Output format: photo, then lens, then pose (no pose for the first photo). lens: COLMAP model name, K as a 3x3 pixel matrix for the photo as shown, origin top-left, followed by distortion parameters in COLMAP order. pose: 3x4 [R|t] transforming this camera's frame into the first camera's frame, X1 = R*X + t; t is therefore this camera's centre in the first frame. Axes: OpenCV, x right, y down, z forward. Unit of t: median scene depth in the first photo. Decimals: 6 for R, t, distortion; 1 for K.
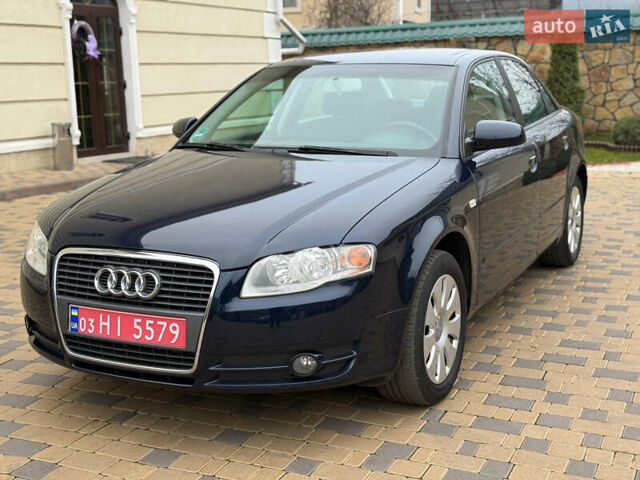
lens RADIAL K [[887.4, 0, 322.4], [0, 887.4, 240.6], [0, 0, 1]] dist [0.127086, -0.033273]
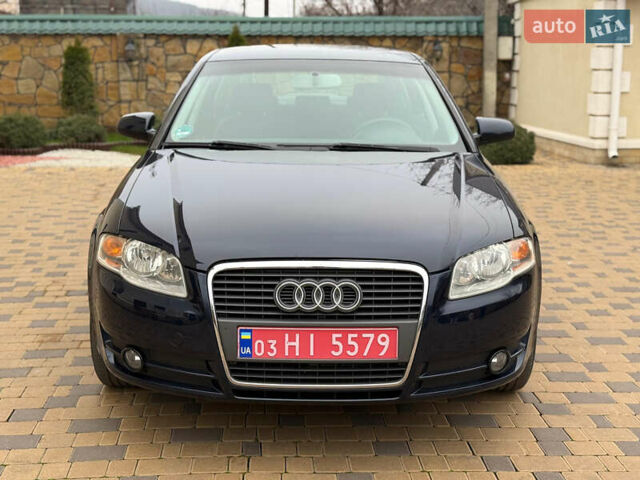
lens RADIAL K [[878.6, 0, 320.0], [0, 878.6, 240.0], [0, 0, 1]] dist [0.210049, -0.704211]
pose [[0.891973, -0.063748, 0.447572, -0.584860], [0.062494, 0.997890, 0.017585, -0.024111], [-0.447749, 0.012285, 0.894075, 0.187137]]
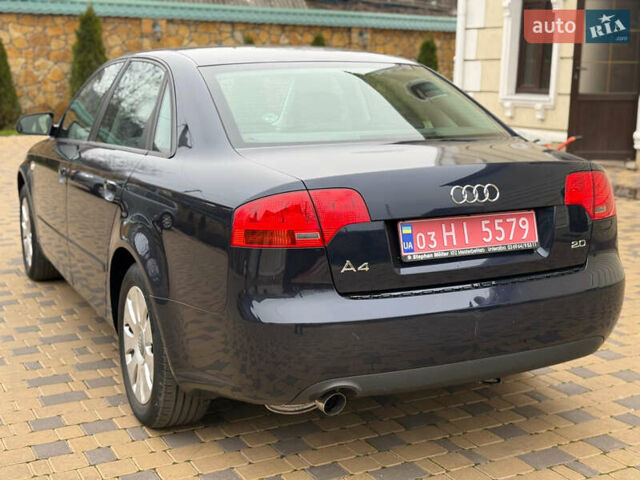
lens RADIAL K [[887.4, 0, 322.4], [0, 887.4, 240.6], [0, 0, 1]] dist [0.127086, -0.033273]
pose [[-0.609549, 0.163260, -0.775755, 1.163177], [-0.142821, 0.939937, 0.310033, -0.505457], [0.779777, 0.299774, -0.549621, 2.515141]]
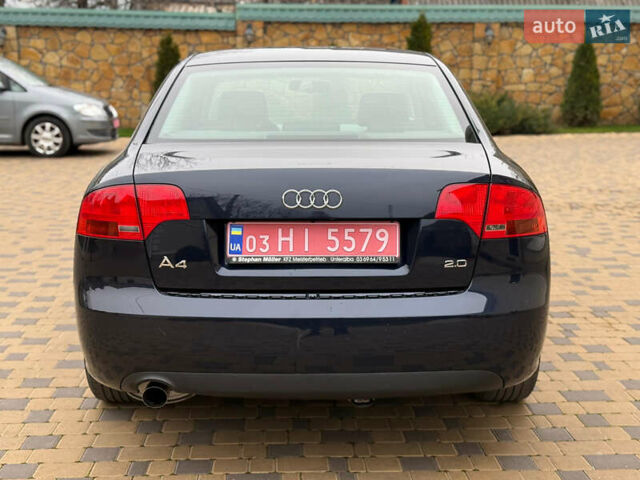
lens RADIAL K [[887.4, 0, 322.4], [0, 887.4, 240.6], [0, 0, 1]] dist [0.127086, -0.033273]
pose [[-0.889238, 0.097563, -0.446920, 0.757676], [-0.075172, 0.932544, 0.353144, -0.554240], [0.451226, 0.347625, -0.821920, 2.828090]]
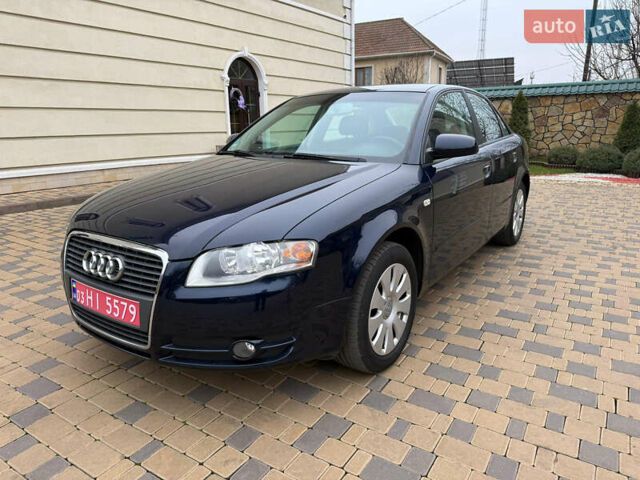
lens RADIAL K [[452.7, 0, 318.5], [0, 452.7, 240.5], [0, 0, 1]] dist [0.030944, -0.034602]
pose [[0.989020, 0.042300, -0.141595, 0.131878], [-0.033074, 0.997212, 0.066884, -0.031208], [0.144030, -0.061467, 0.987663, 0.438626]]
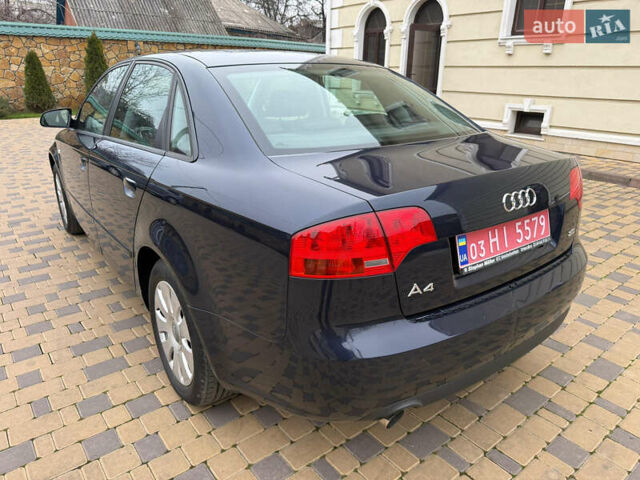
lens RADIAL K [[452.7, 0, 318.5], [0, 452.7, 240.5], [0, 0, 1]] dist [0.030944, -0.034602]
pose [[-0.458074, 0.317977, -0.830096, 0.868495], [-0.166297, 0.886690, 0.431424, -0.425596], [0.873221, 0.335666, -0.353291, 2.143433]]
